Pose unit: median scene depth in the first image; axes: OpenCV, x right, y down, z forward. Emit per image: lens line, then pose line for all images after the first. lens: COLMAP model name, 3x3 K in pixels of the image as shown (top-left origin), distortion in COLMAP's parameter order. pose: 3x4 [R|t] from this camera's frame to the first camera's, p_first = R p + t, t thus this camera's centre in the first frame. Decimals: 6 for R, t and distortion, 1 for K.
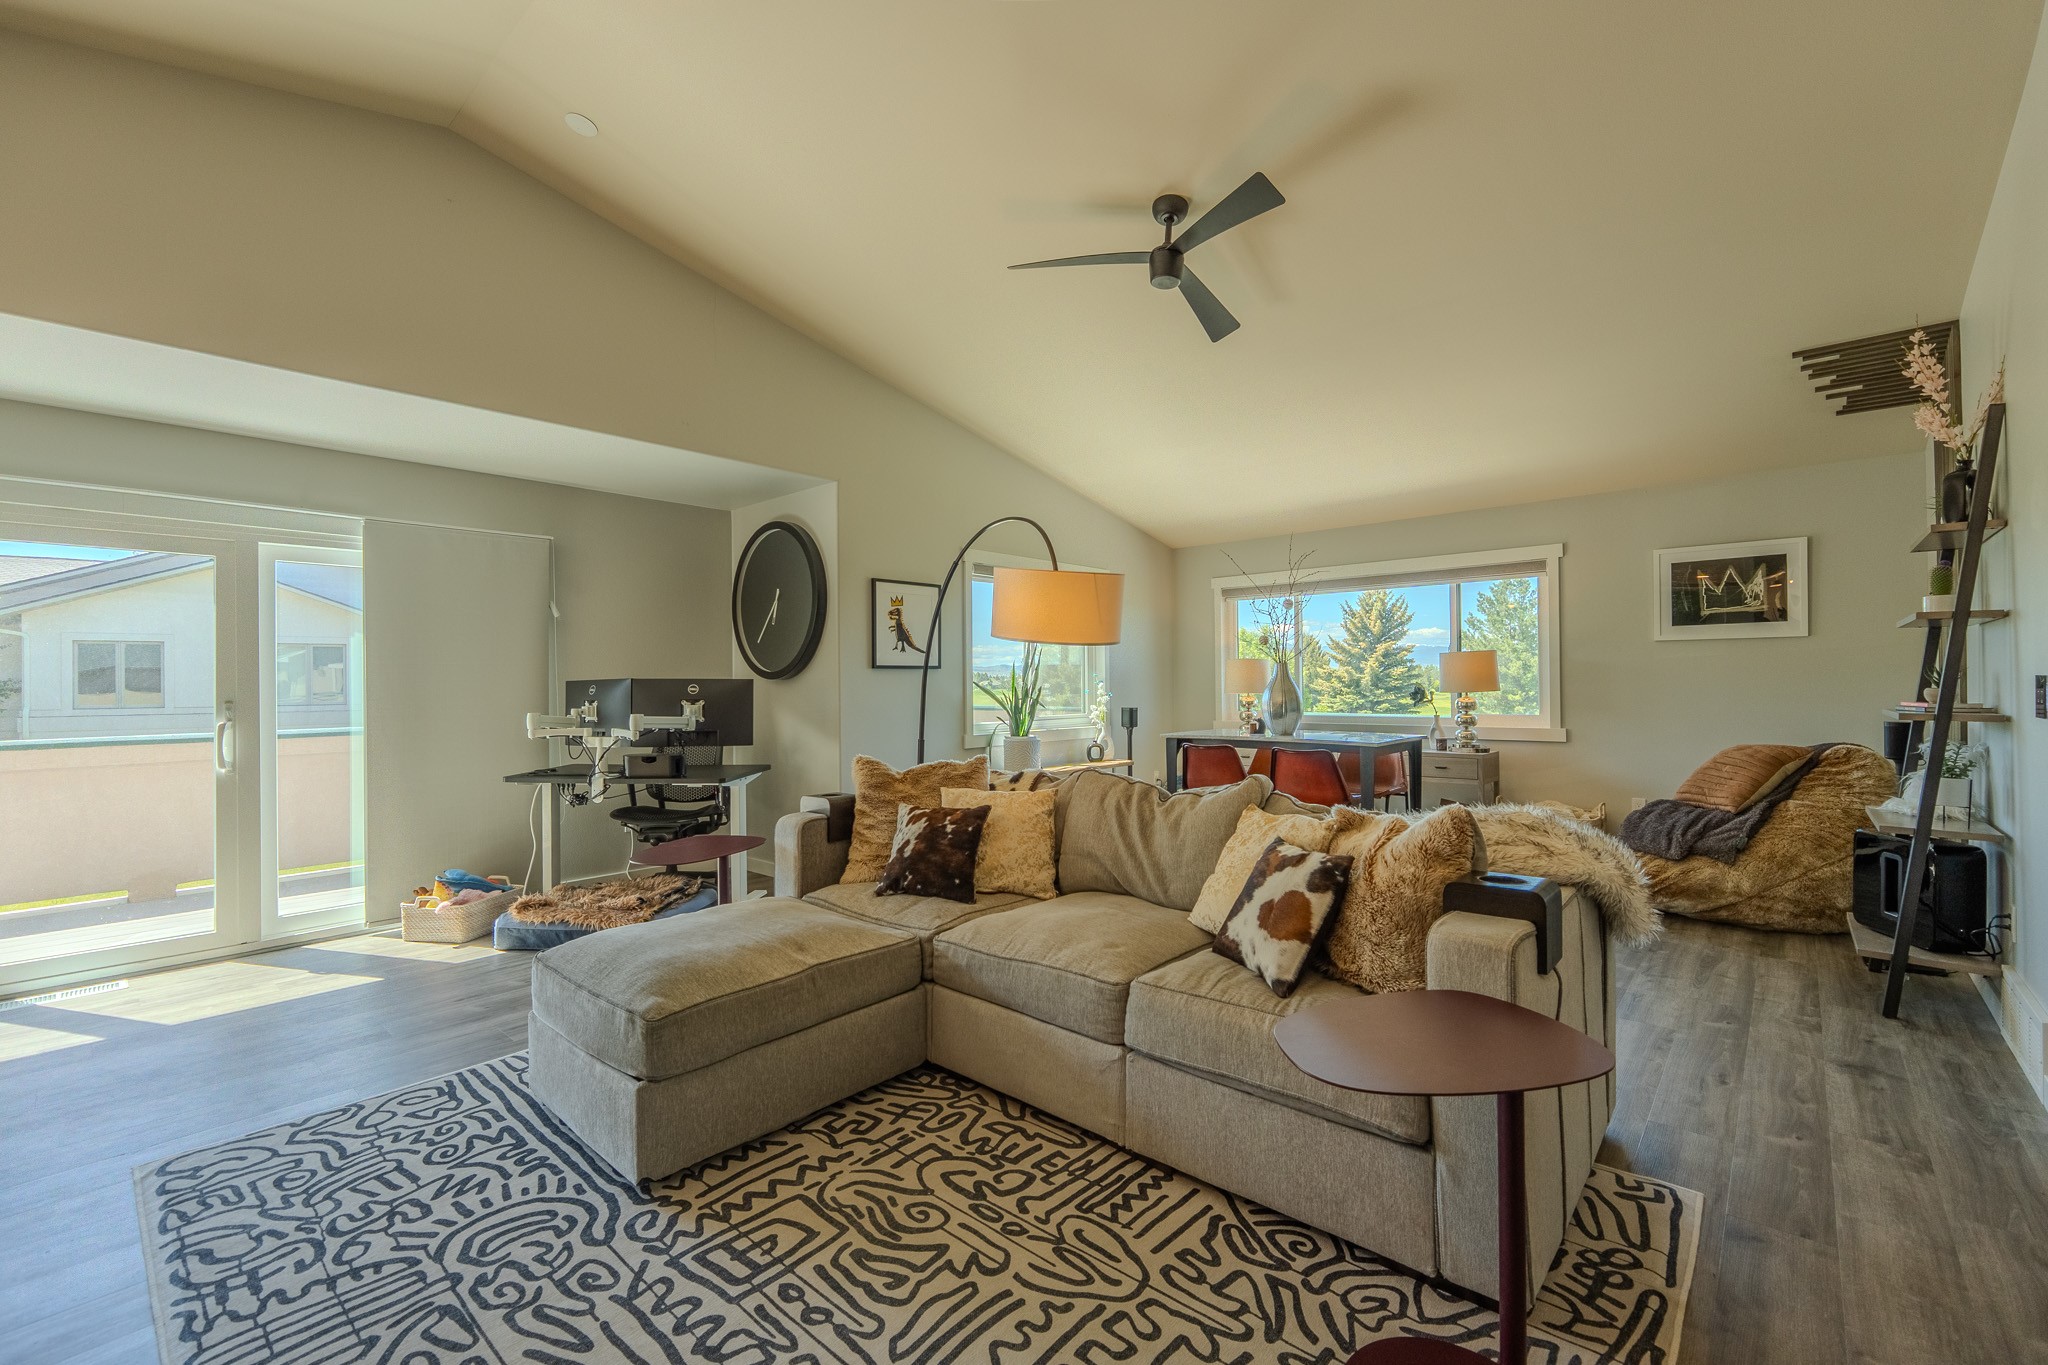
lens RADIAL K [[858.5, 0, 1028.8], [0, 858.5, 680.3], [0, 0, 1]] dist [-0.007821, 0.000910]
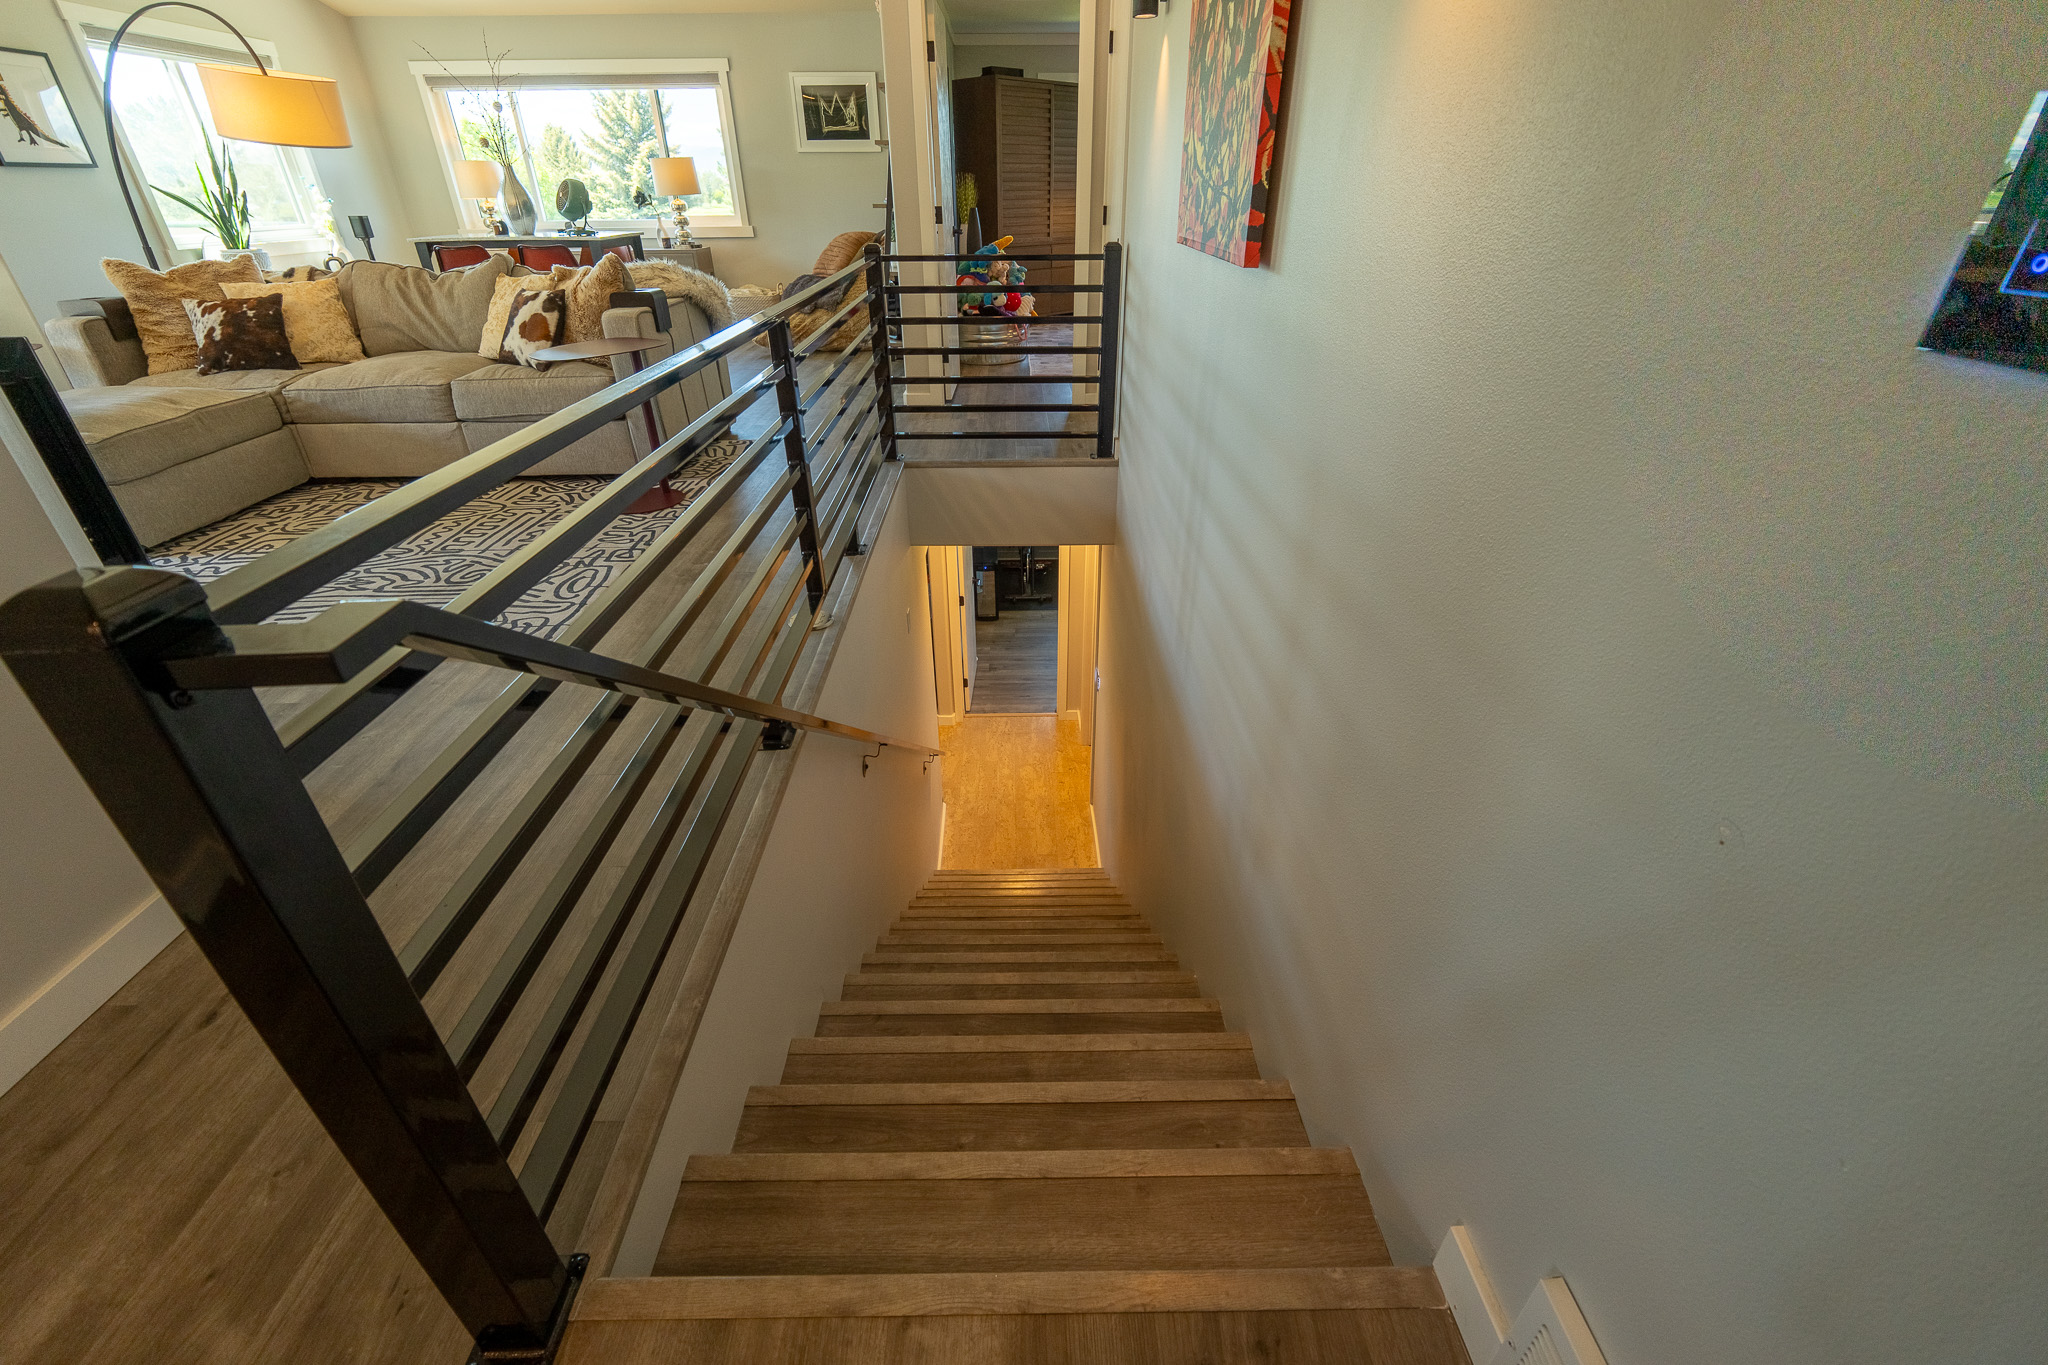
lens RADIAL K [[858.5, 0, 1026.9], [0, 858.5, 678.8], [0, 0, 1]] dist [-0.007821, 0.000910]
pose [[0.733278, -0.333959, 0.592262, -0.202615], [-0.004256, 0.868793, 0.495157, 0.014125], [-0.679915, -0.365608, 0.635646, -0.893366]]
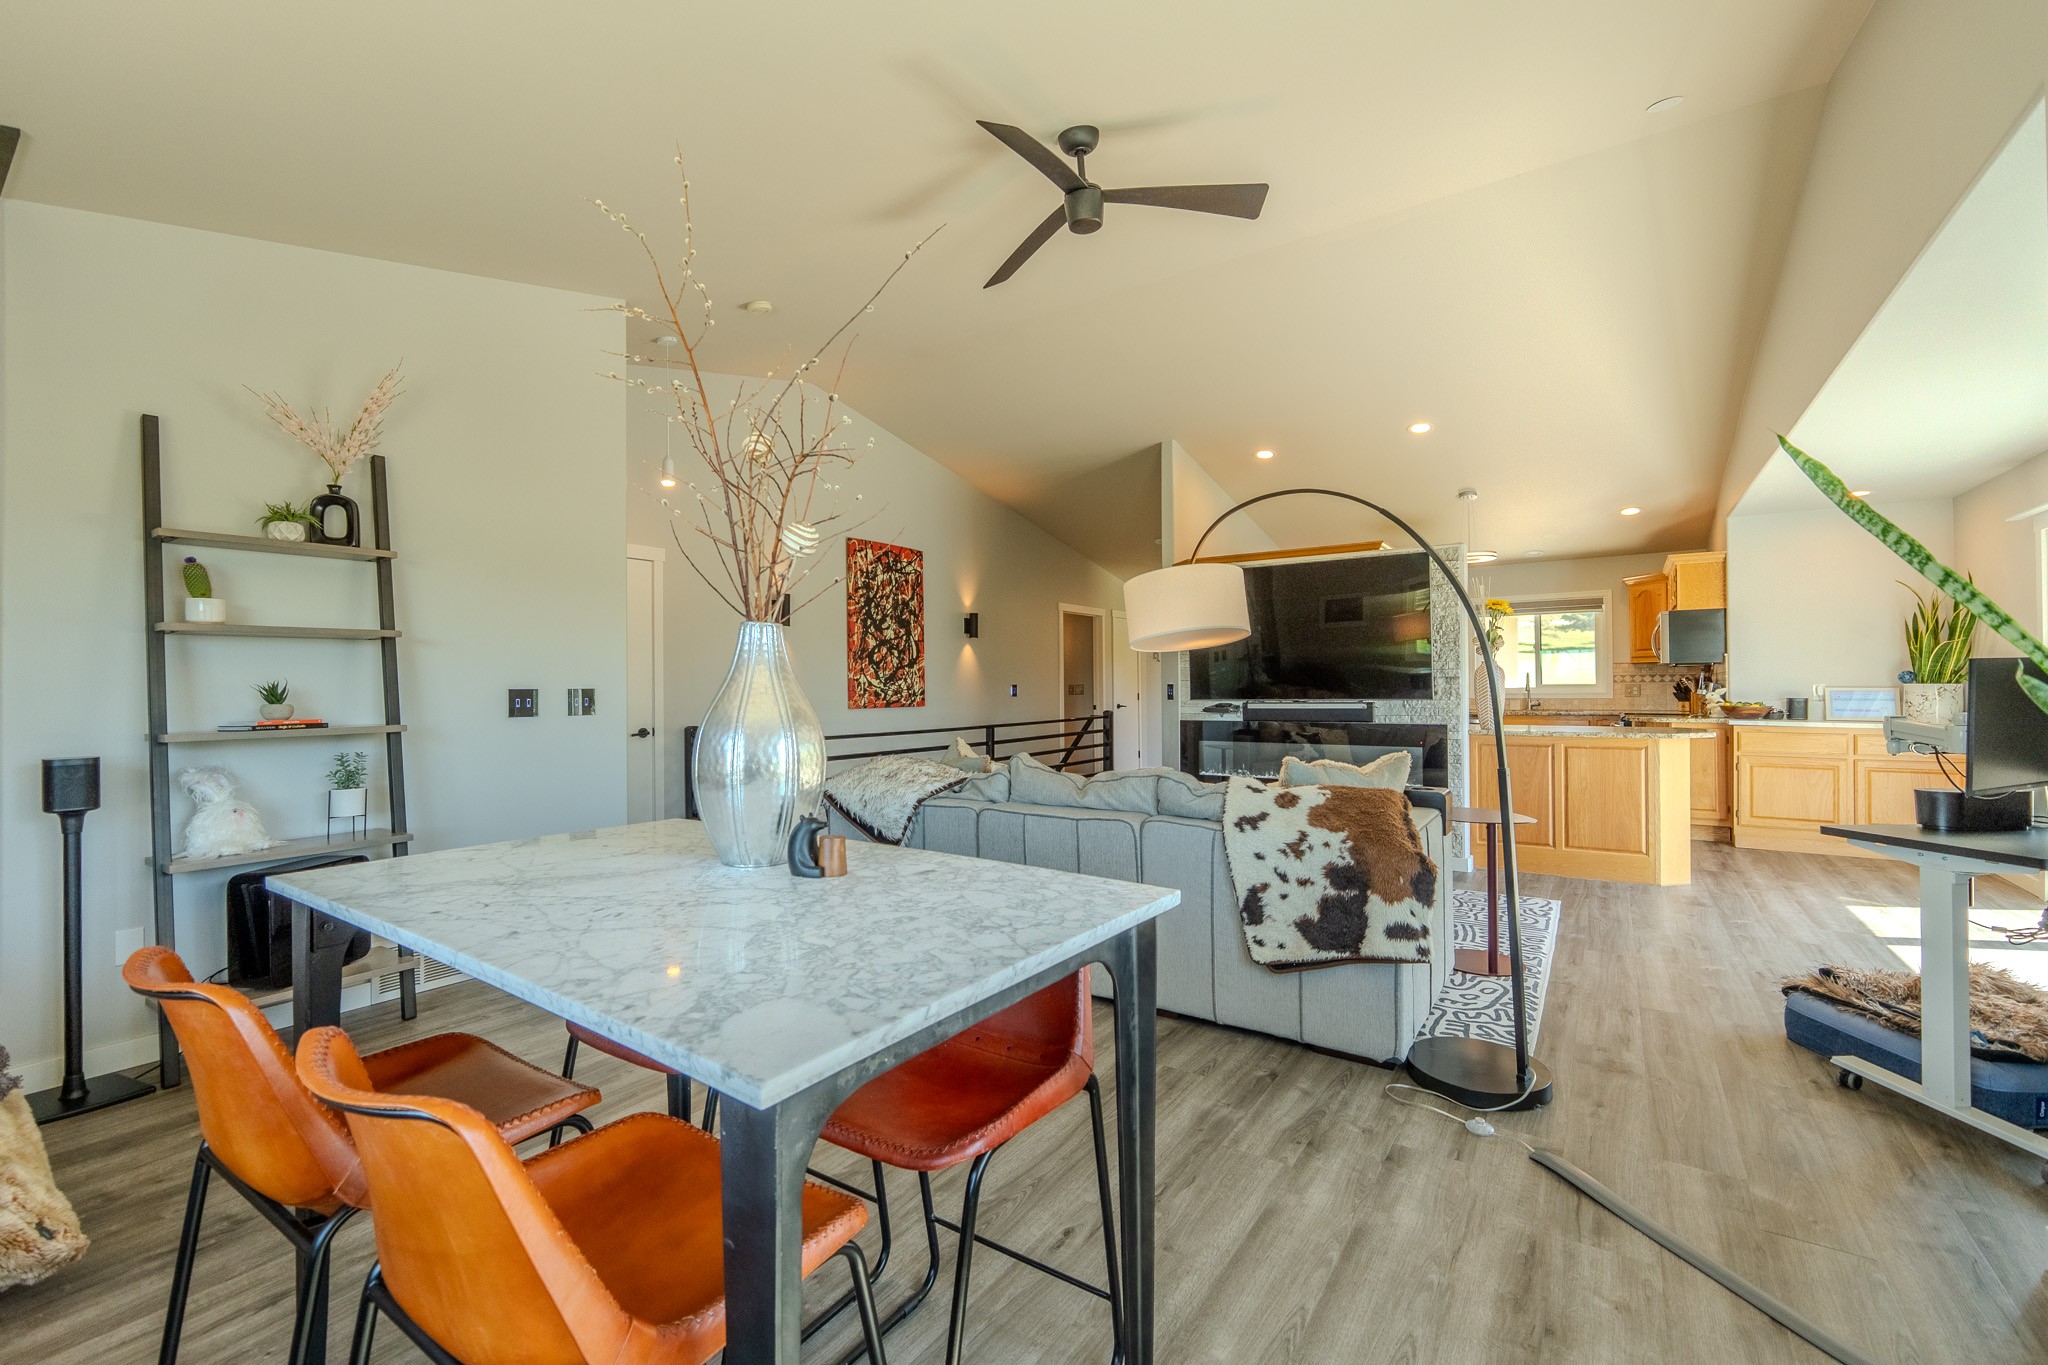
lens RADIAL K [[858.5, 0, 1021.9], [0, 858.5, 678.0], [0, 0, 1]] dist [-0.007821, 0.000910]
pose [[-0.991849, 0.018272, -0.126100, 0.455494], [0.019803, 0.999744, -0.010902, 0.007994], [0.125869, -0.013310, -0.991958, 2.456421]]
